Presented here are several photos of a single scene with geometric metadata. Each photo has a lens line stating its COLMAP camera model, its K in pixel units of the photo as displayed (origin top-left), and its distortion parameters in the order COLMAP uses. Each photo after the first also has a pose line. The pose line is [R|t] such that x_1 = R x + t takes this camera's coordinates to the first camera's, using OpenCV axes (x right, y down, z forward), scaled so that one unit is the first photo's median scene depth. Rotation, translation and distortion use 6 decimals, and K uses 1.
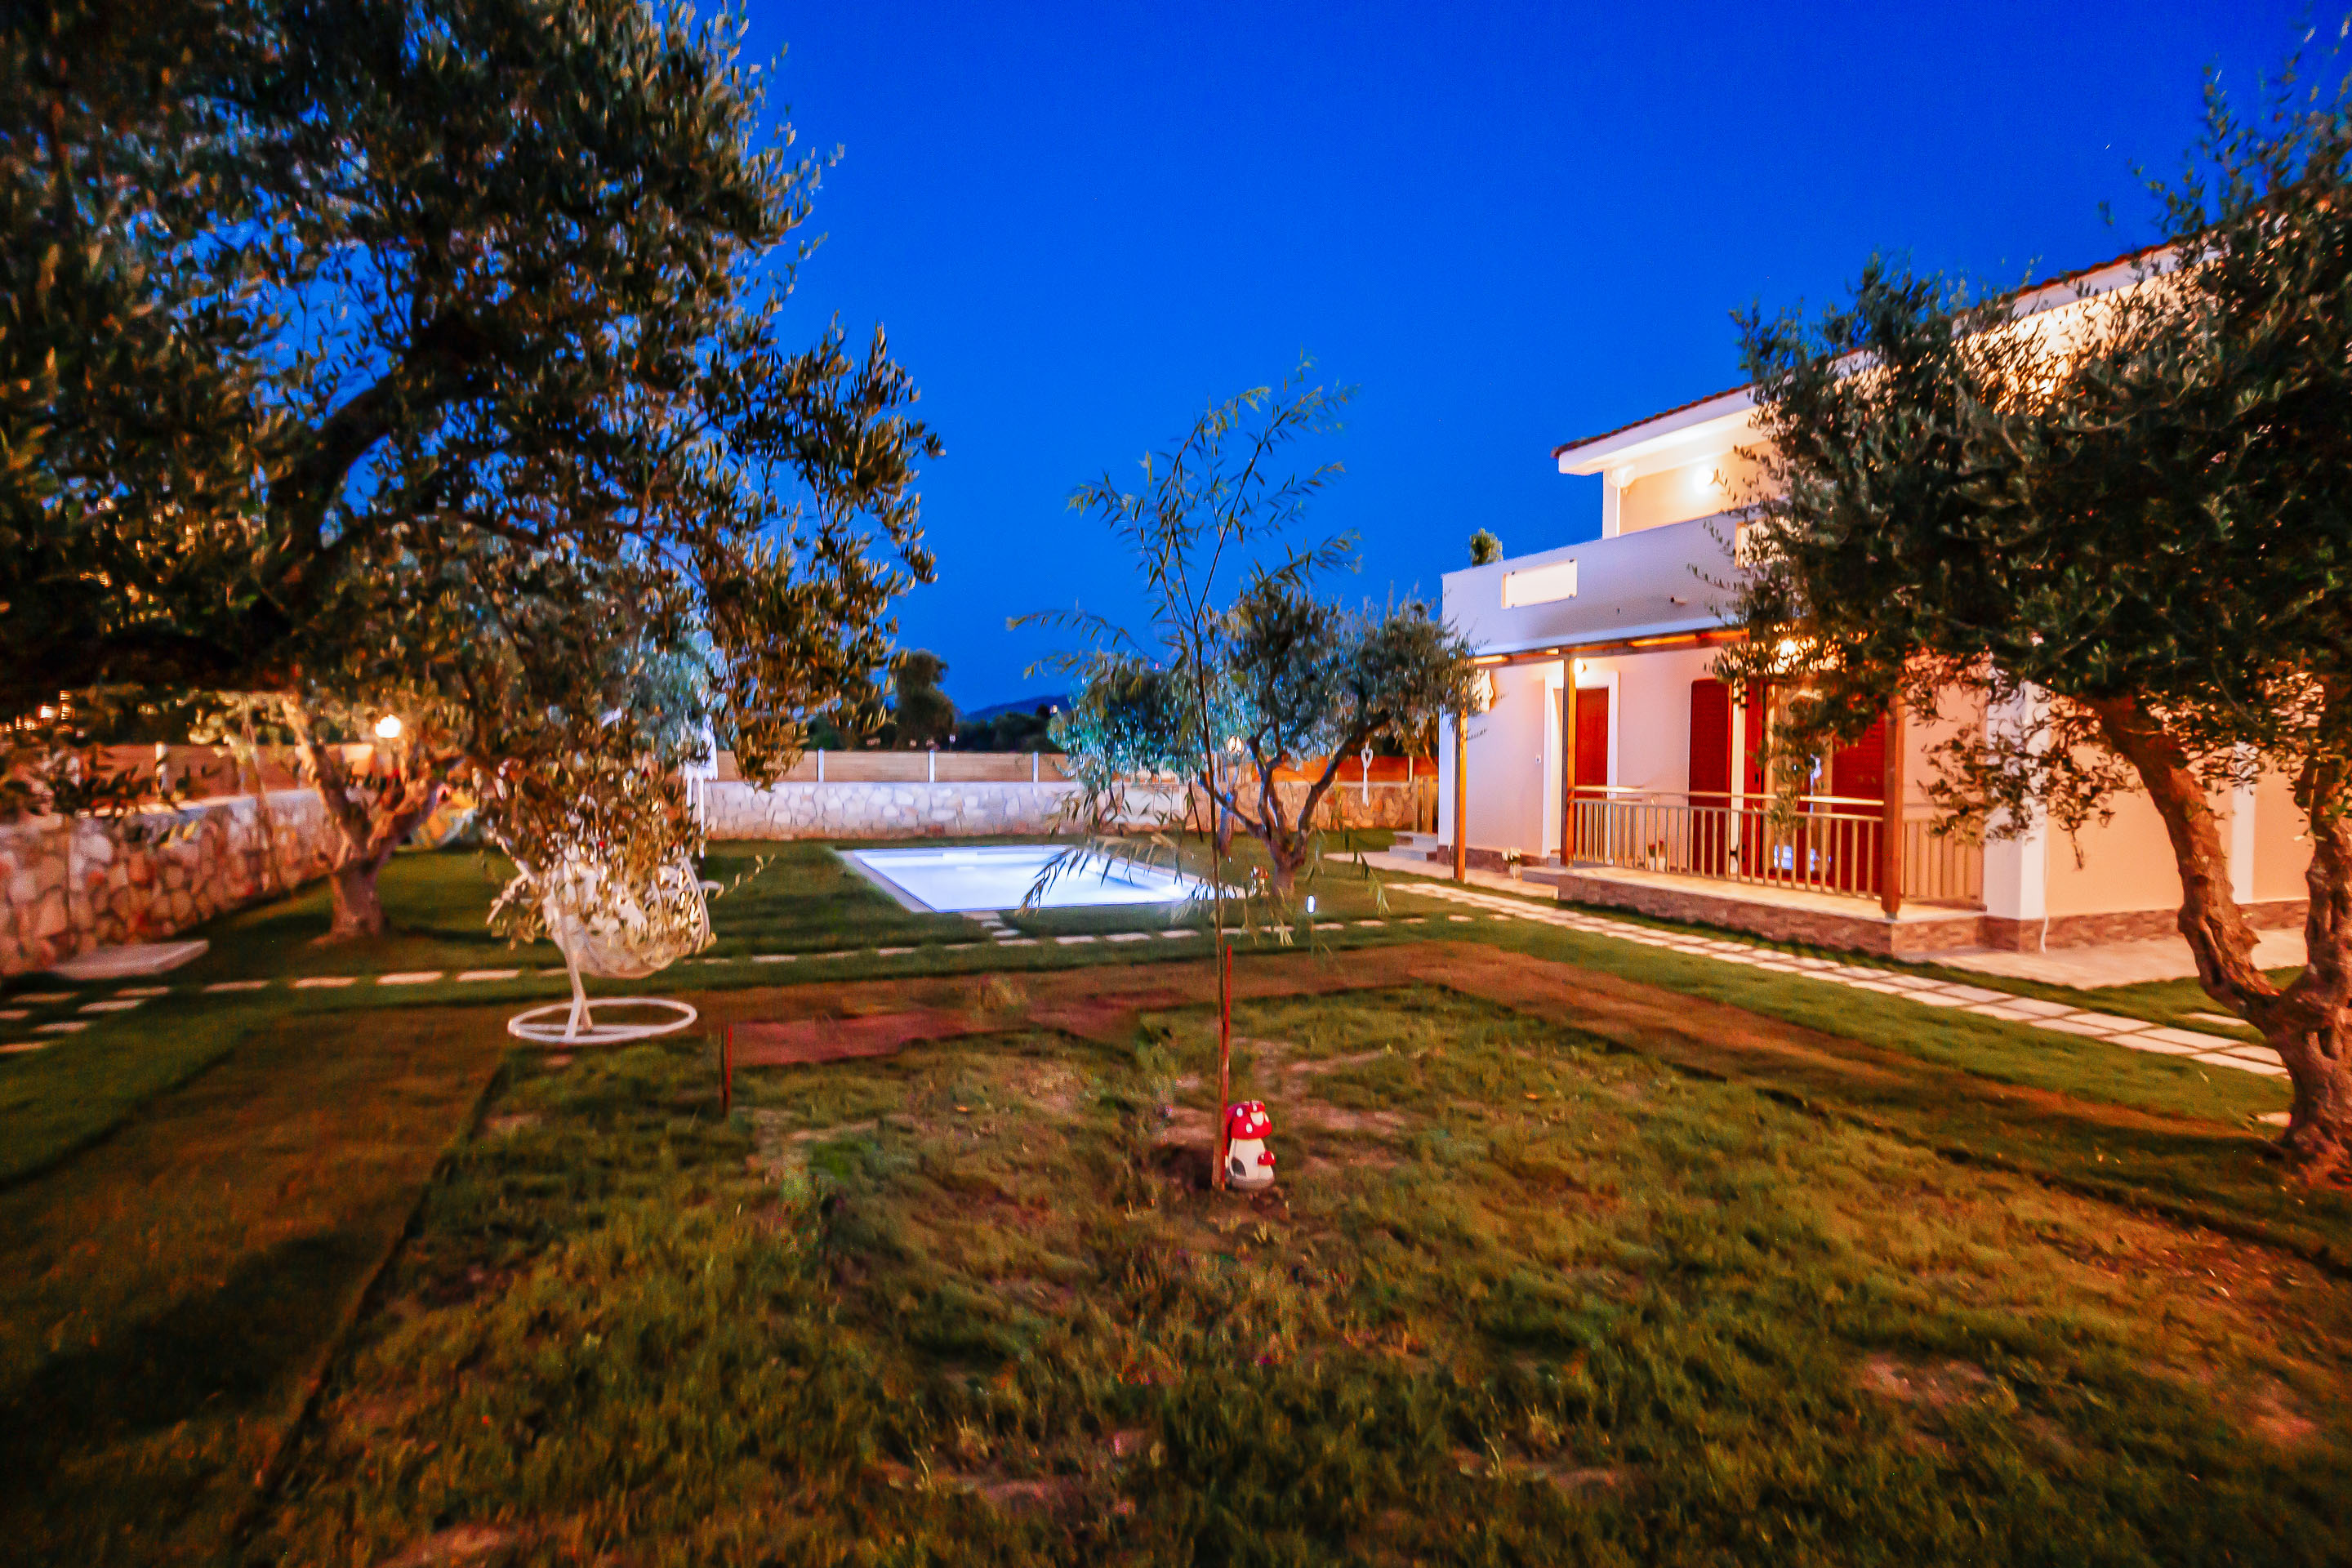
lens RADIAL K [[1095.7, 0, 1176.0], [0, 1095.7, 784.0], [0, 0, 1]] dist [0.000857, 0.000087]
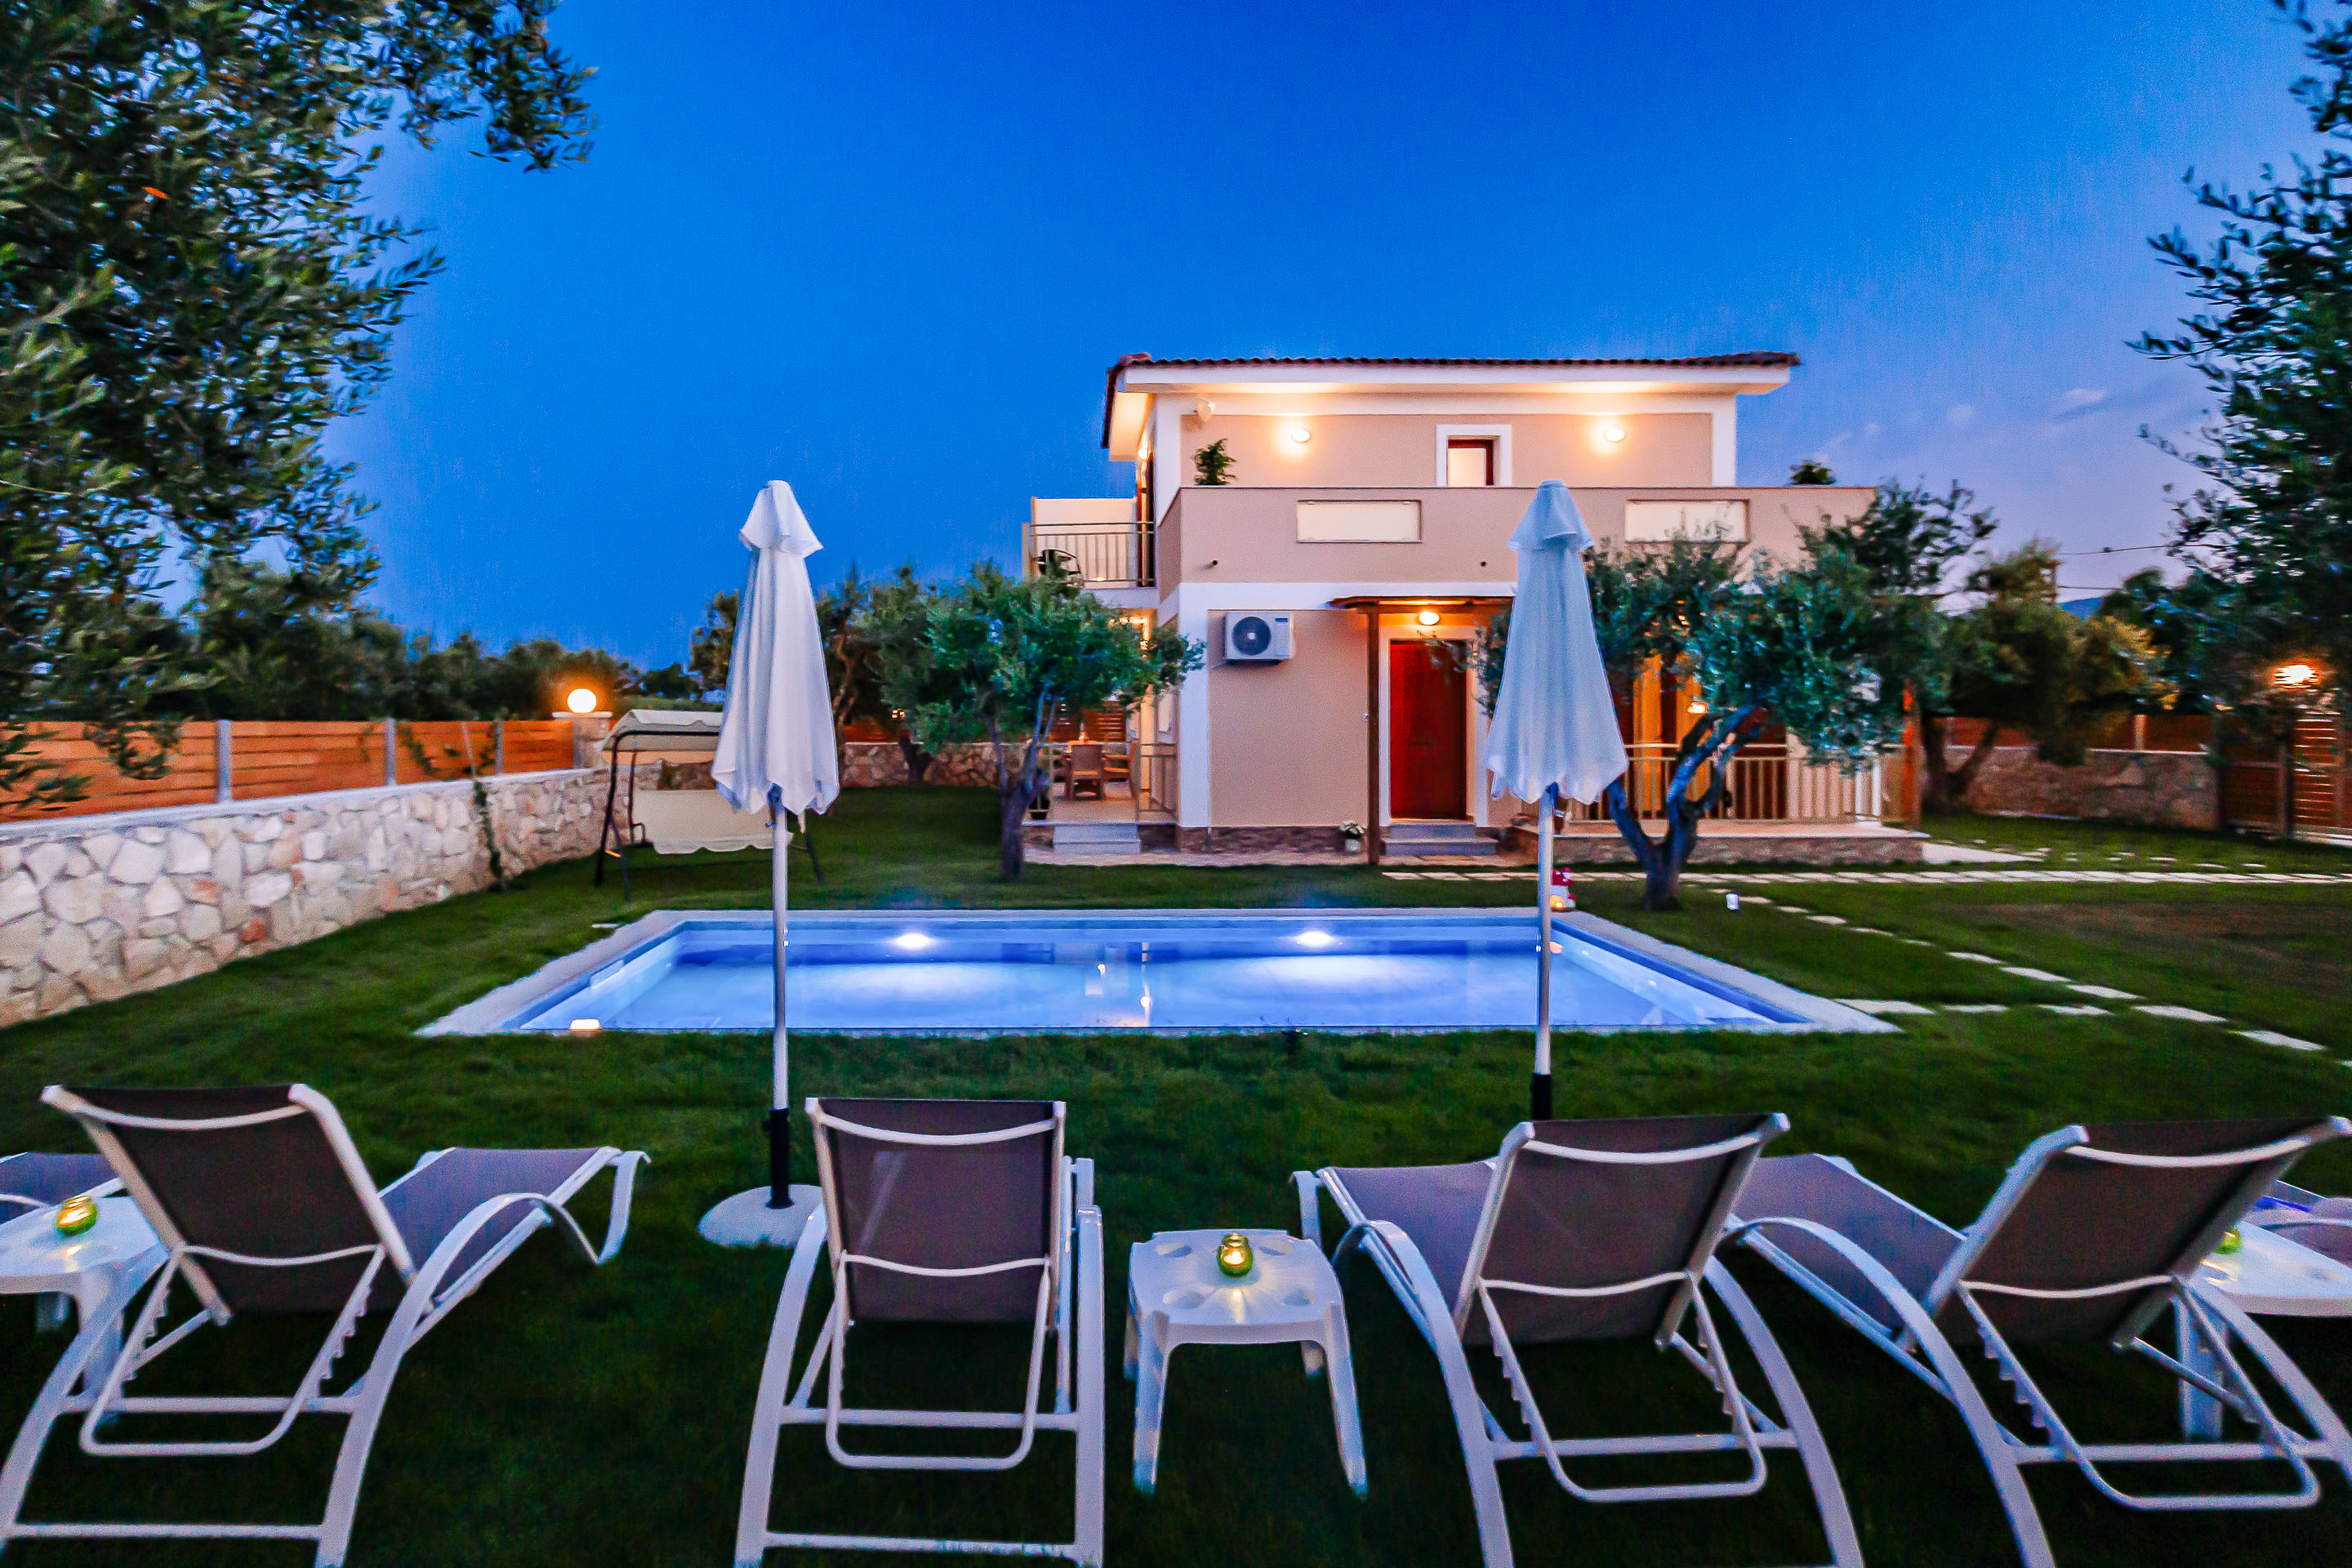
lens RADIAL K [[1189.6, 0, 1020.6], [0, 1189.6, 745.2], [0, 0, 1]] dist [-0.000613, 0.000124]
pose [[0.408074, -0.030666, 0.912434, -0.683071], [0.032167, 0.999298, 0.019199, -0.027968], [-0.912382, 0.021515, 0.408774, 0.889414]]
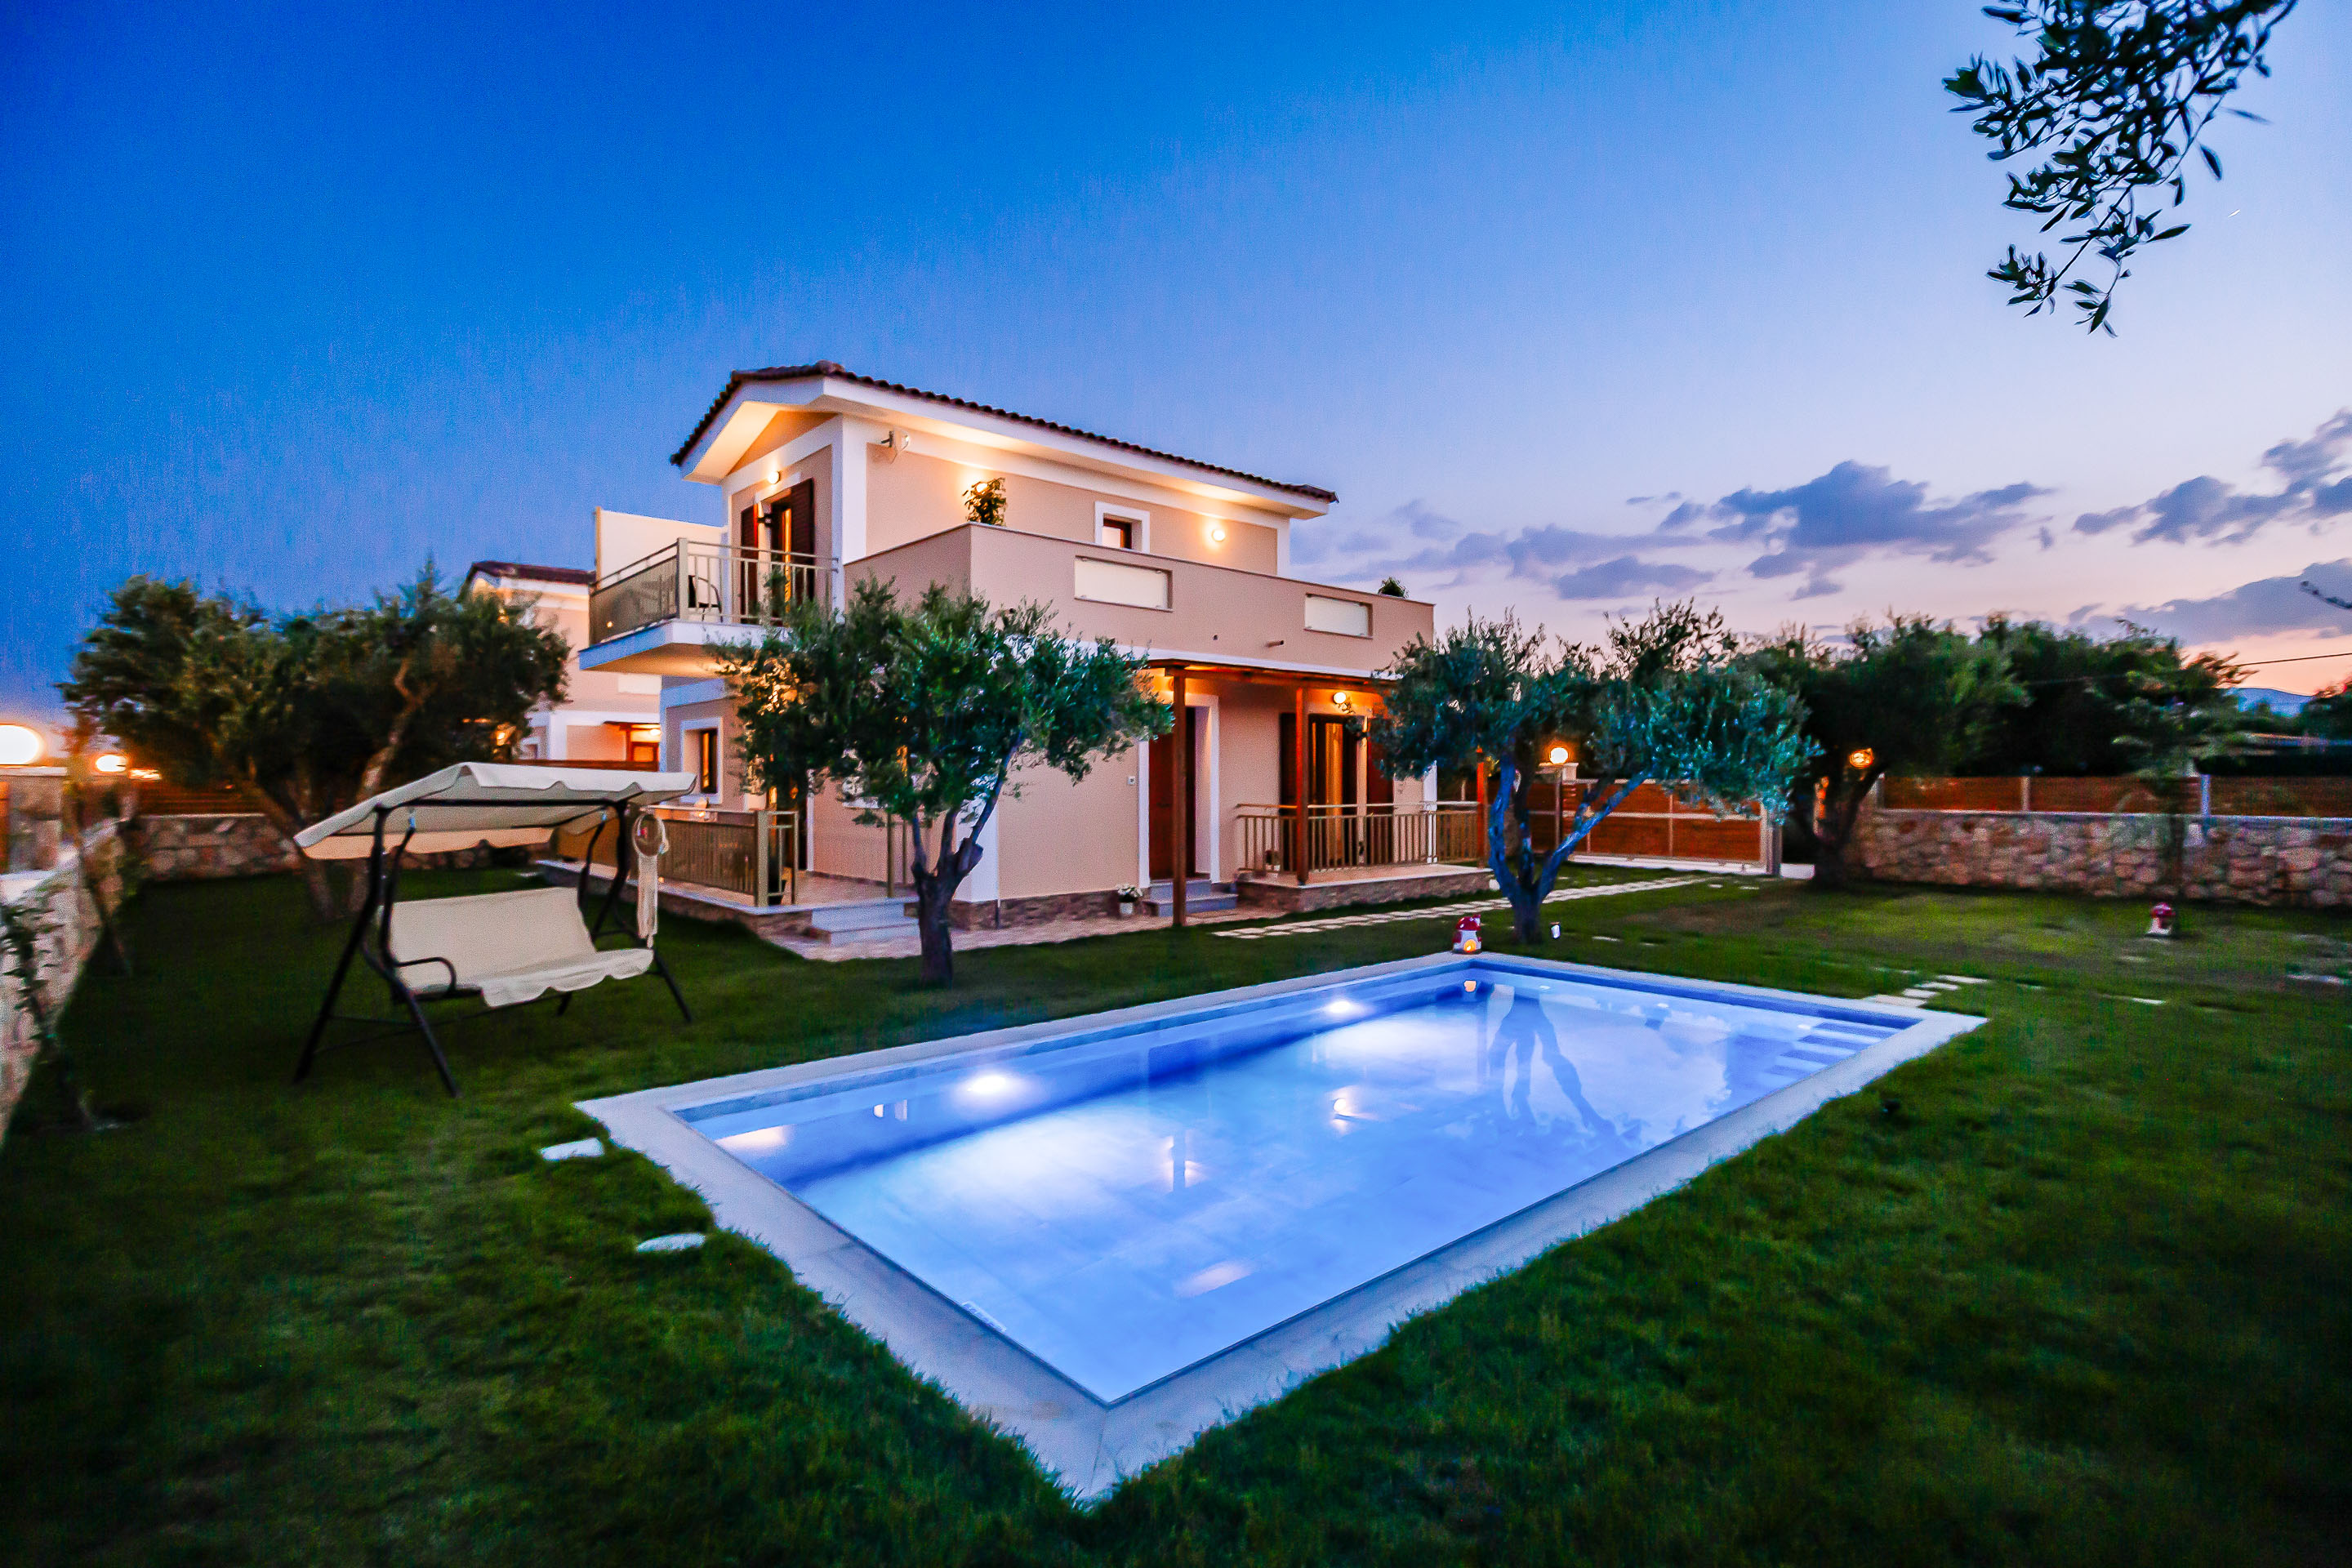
lens RADIAL K [[1127.4, 0, 1142.3], [0, 1127.4, 784.4], [0, 0, 1]] dist [0.000633, 0.000139]
pose [[-0.289894, -0.011842, 0.956985, -0.566302], [0.025257, 0.999481, 0.020019, -0.037919], [-0.956725, 0.029974, -0.289445, 1.294723]]
